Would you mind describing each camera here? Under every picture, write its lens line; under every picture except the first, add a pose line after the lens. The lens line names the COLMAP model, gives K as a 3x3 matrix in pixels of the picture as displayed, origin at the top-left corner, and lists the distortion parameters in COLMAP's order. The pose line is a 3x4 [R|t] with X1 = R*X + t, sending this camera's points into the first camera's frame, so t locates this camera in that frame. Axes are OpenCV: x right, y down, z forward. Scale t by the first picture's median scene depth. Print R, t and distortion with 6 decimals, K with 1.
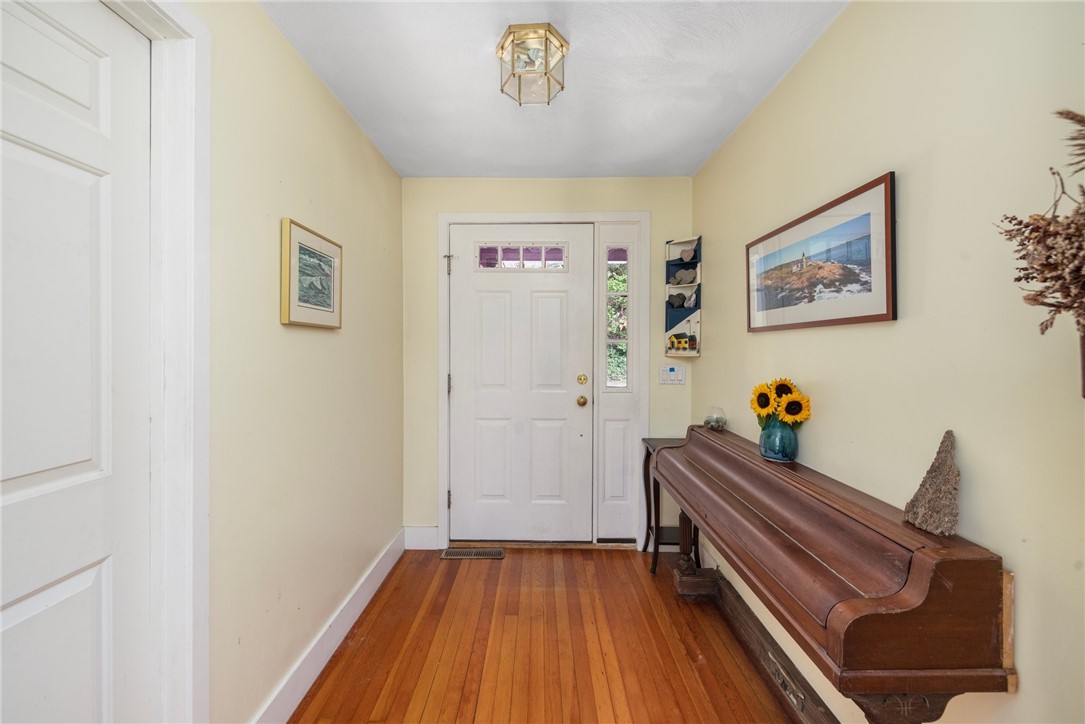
lens RADIAL K [[470.1, 0, 539.7], [0, 470.1, 357.3], [0, 0, 1]] dist [-0.015279, -0.000573]
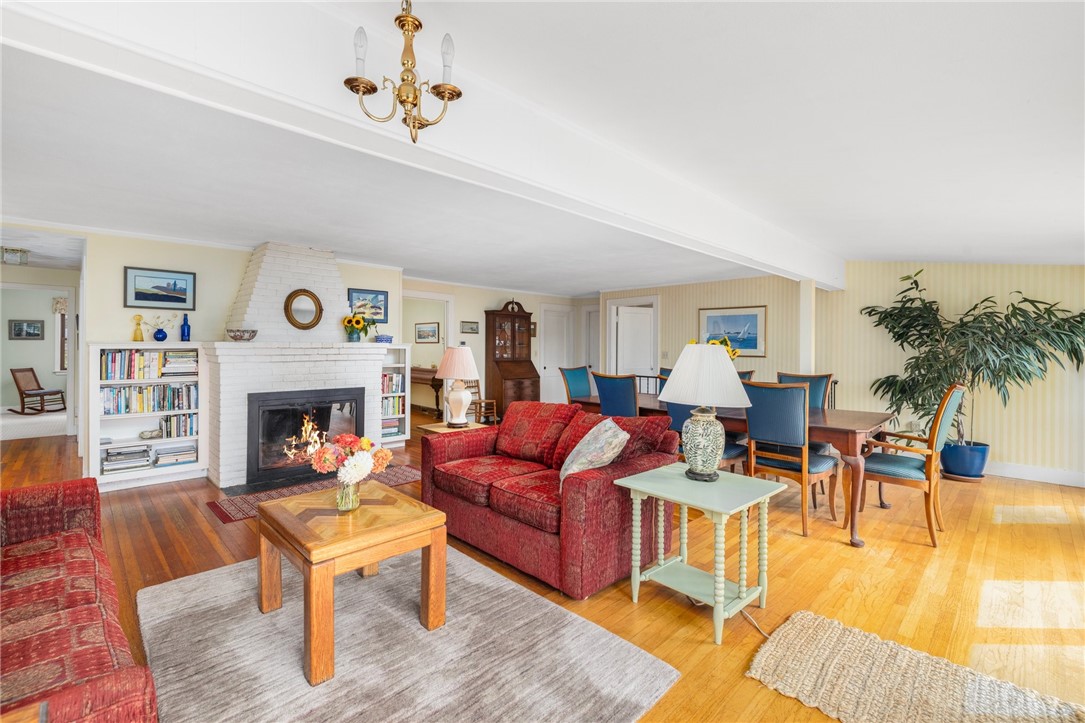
lens RADIAL K [[470.1, 0, 541.0], [0, 470.1, 349.6], [0, 0, 1]] dist [-0.015279, -0.000573]
pose [[0.715061, -0.001902, 0.699059, -1.407727], [0.007425, 0.999961, -0.004874, 0.031517], [-0.699022, 0.008676, 0.715047, -2.343125]]
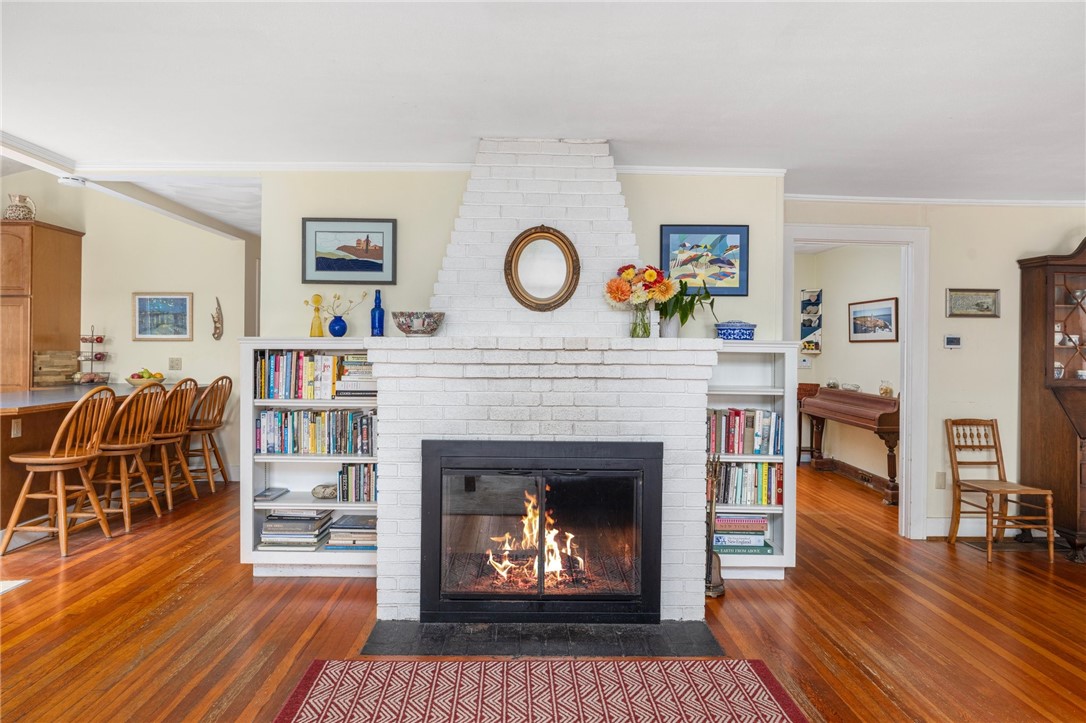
lens RADIAL K [[666.0, 0, 537.9], [0, 666.0, 348.8], [0, 0, 1]] dist [-0.001257, 0.002029]
pose [[0.999879, 0.007940, 0.013343, -0.821653], [-0.007758, 0.999876, -0.013691, 0.025122], [-0.013450, 0.013585, 0.999817, -1.636612]]
